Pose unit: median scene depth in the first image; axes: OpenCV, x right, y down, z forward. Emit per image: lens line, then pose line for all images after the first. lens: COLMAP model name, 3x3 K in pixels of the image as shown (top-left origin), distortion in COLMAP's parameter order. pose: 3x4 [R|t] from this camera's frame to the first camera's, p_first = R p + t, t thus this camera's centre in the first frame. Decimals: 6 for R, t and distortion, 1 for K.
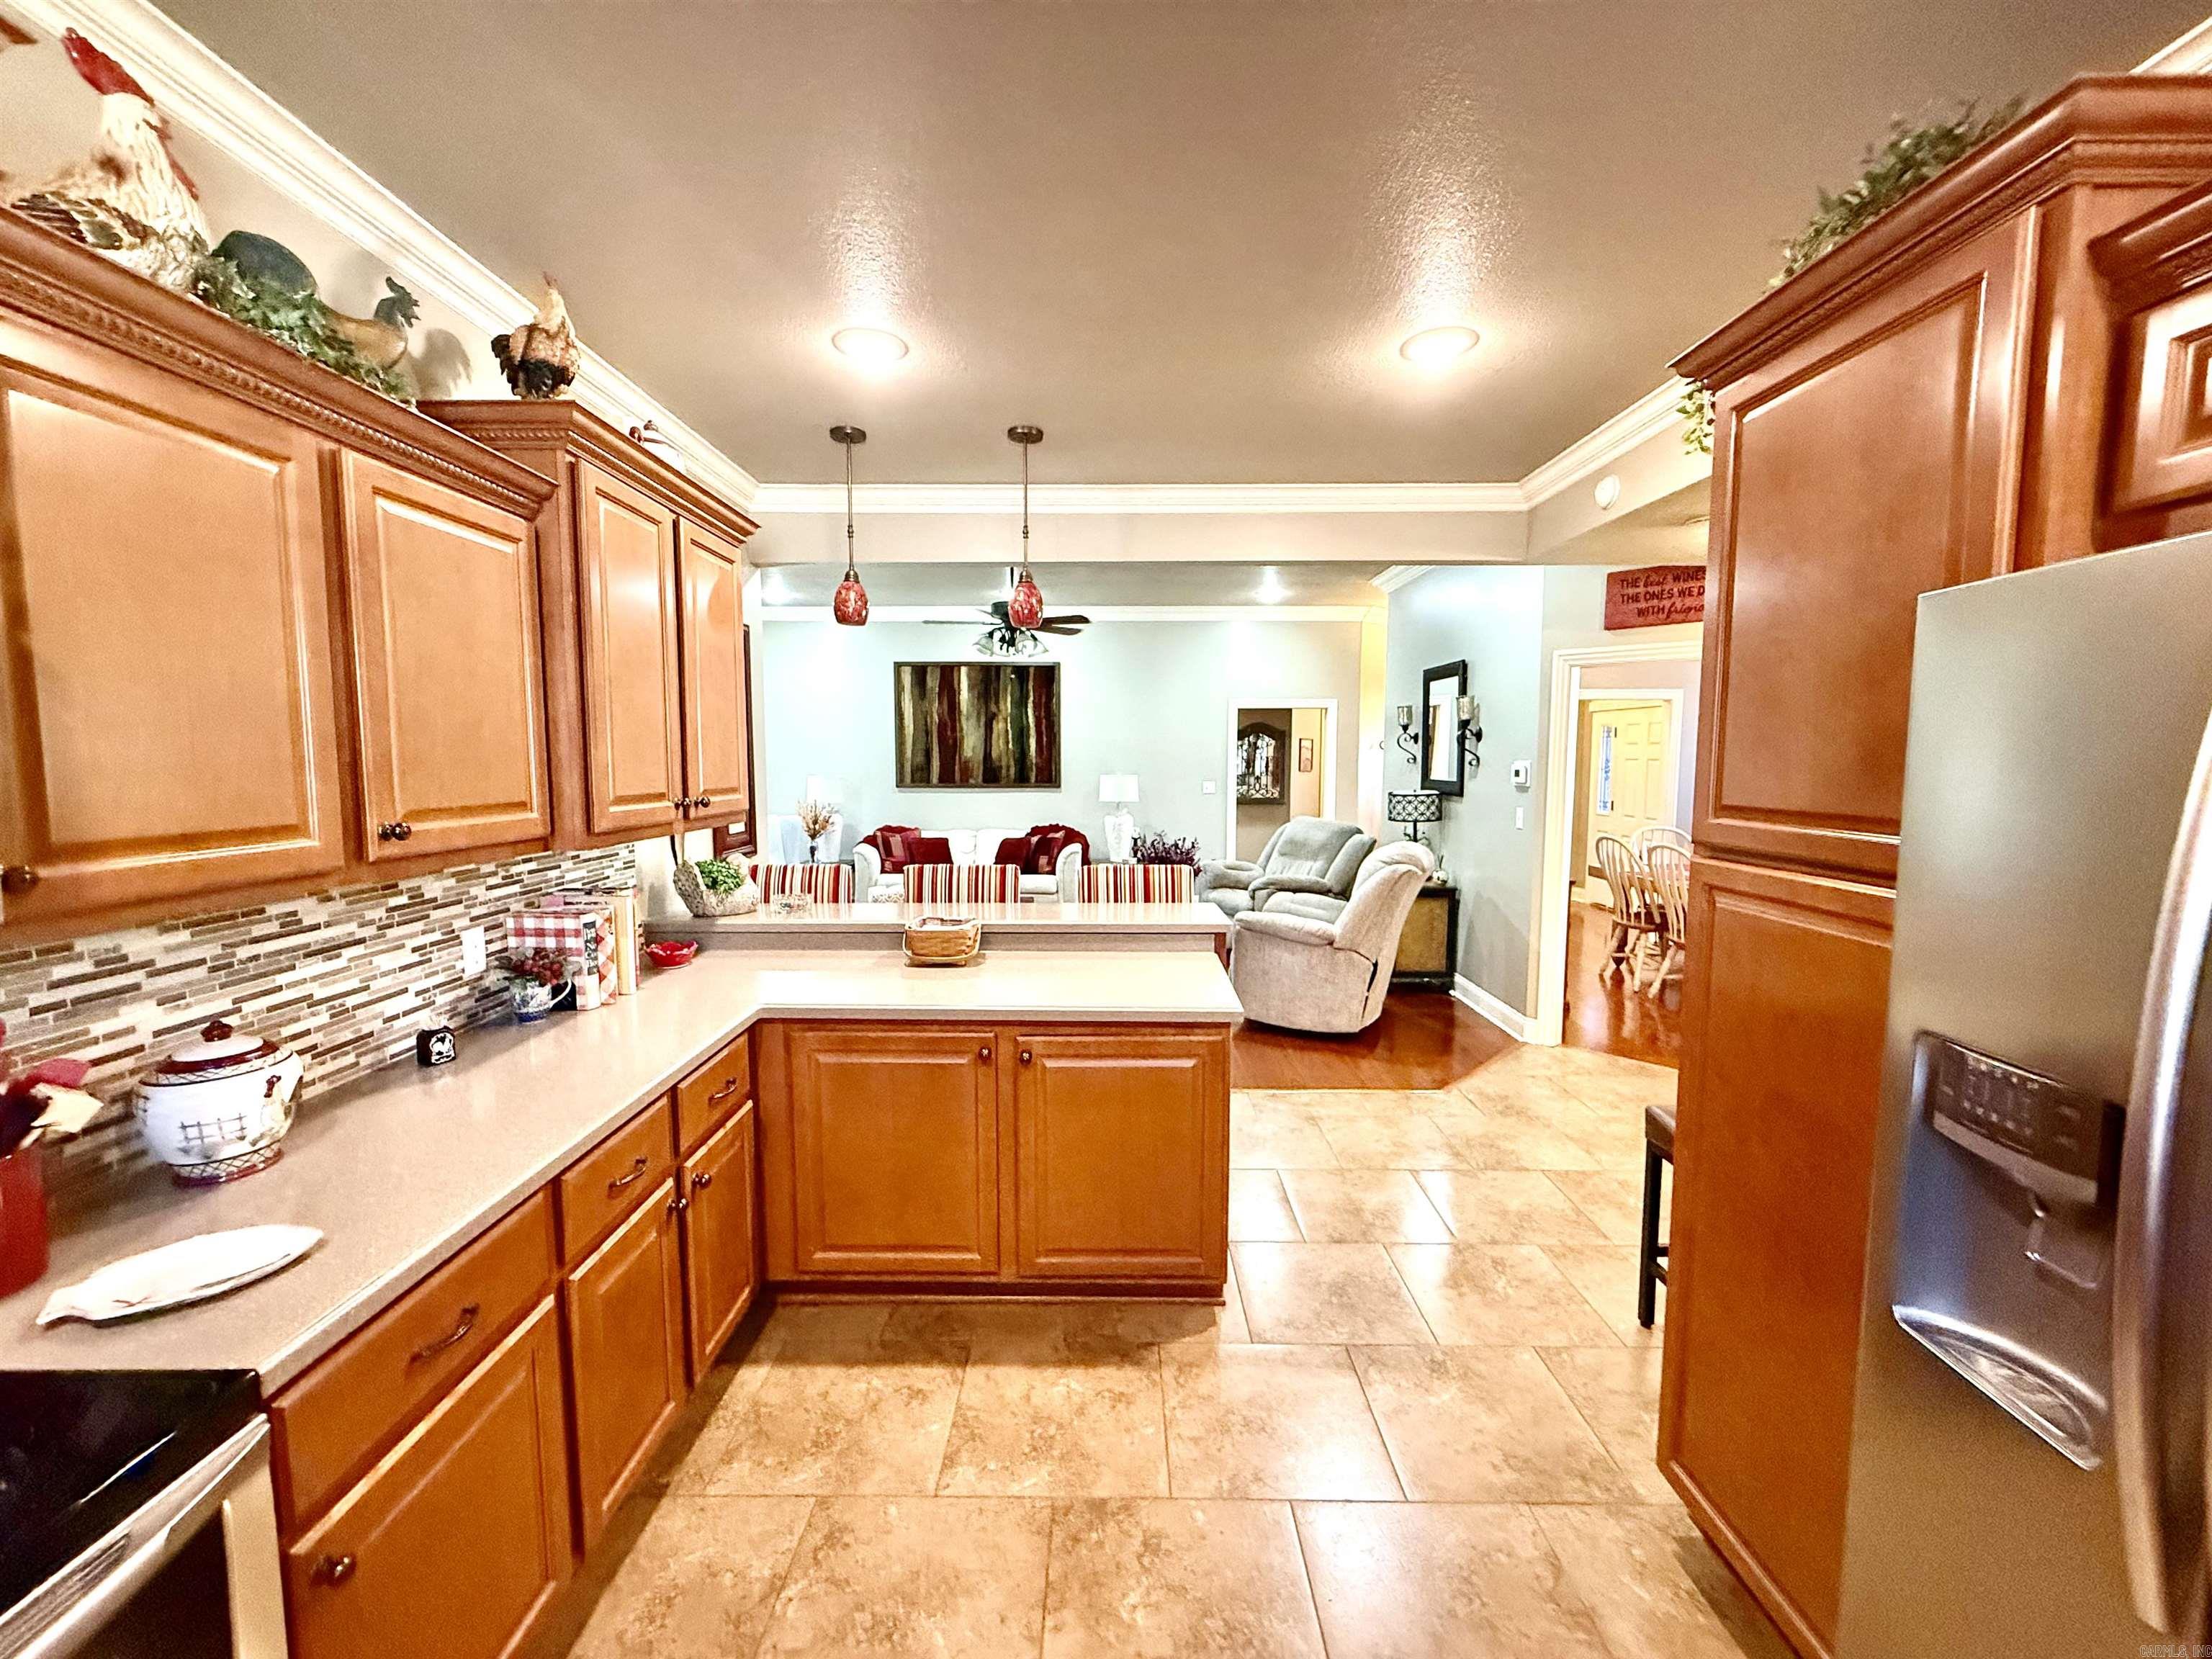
lens RADIAL K [[876.1, 0, 1106.2], [0, 876.1, 834.8], [0, 0, 1]] dist [0.002907, -0.000084]
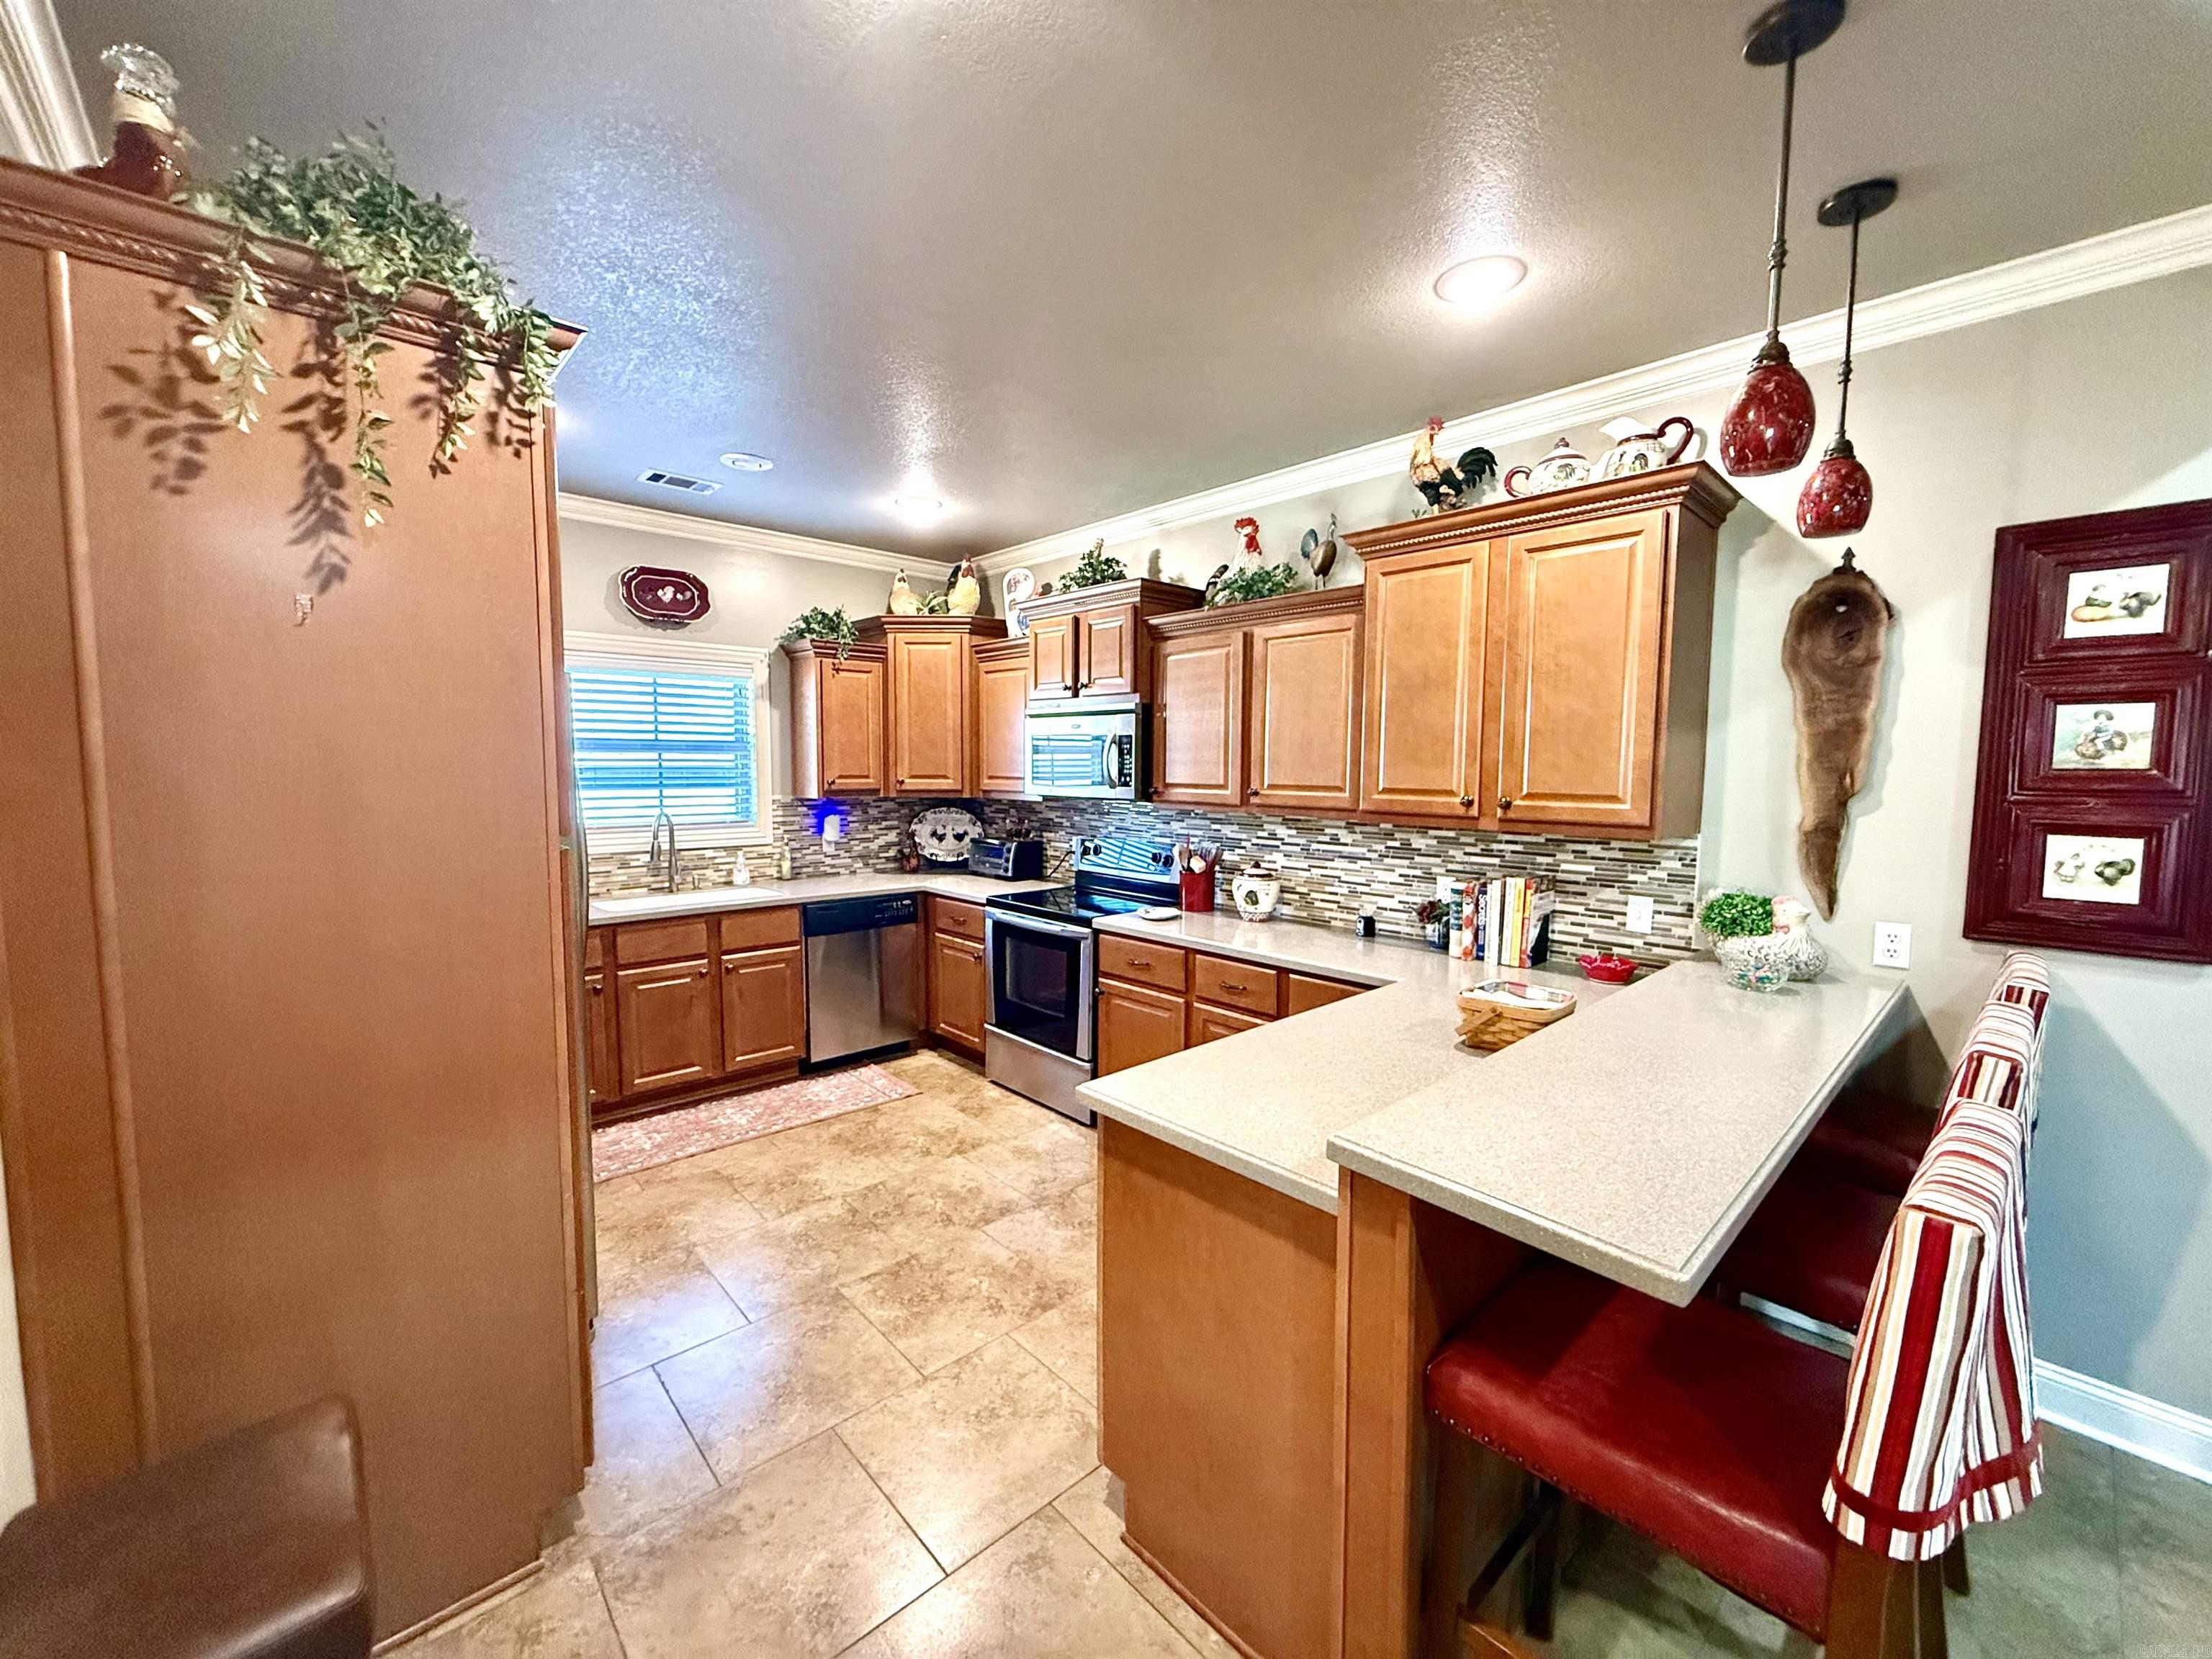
lens RADIAL K [[876.1, 0, 1104.4], [0, 876.1, 825.4], [0, 0, 1]] dist [0.002907, -0.000084]
pose [[-0.737056, 0.037422, -0.674794, 0.804416], [-0.072149, 0.988403, 0.133621, -0.155548], [0.671969, 0.147172, -0.725809, 1.927290]]
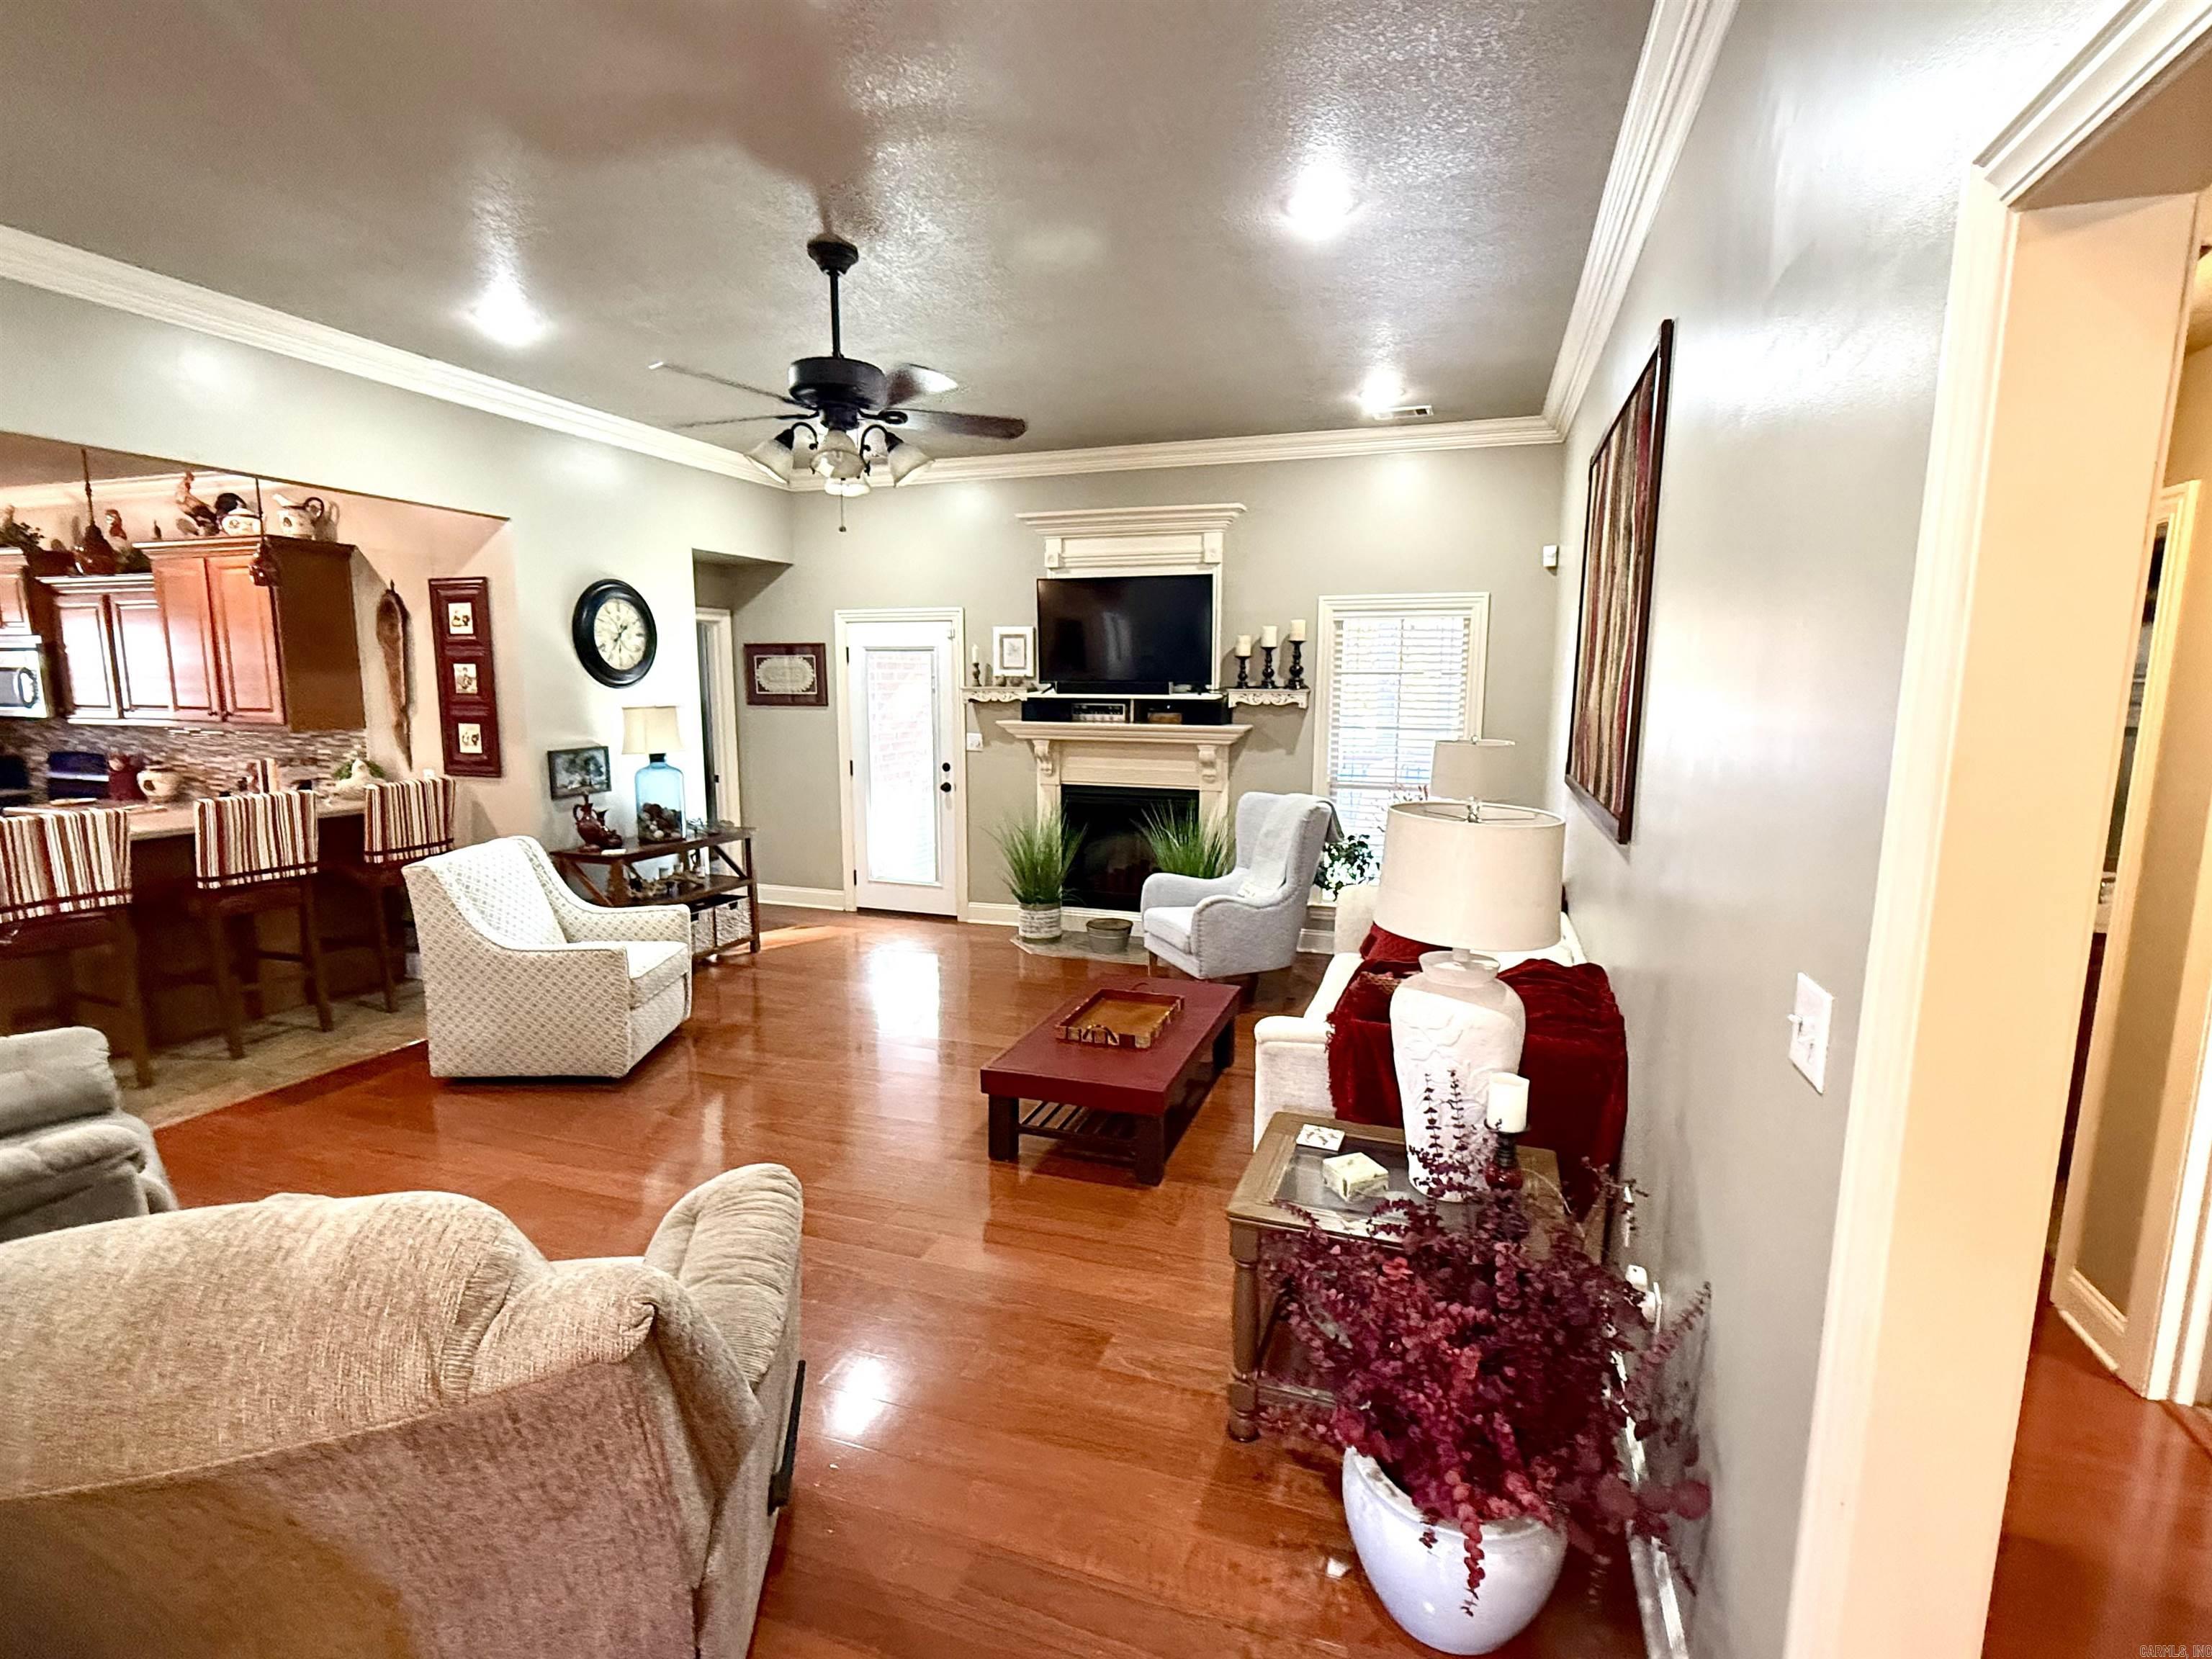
lens RADIAL K [[1032.2, 0, 1104.3], [0, 1032.2, 827.4], [0, 0, 1]] dist [0.003706, -0.001695]
pose [[-0.333023, 0.127039, -0.934322, 1.304336], [-0.093341, 0.981574, 0.166734, -0.449279], [0.938287, 0.142737, -0.315028, 4.603351]]
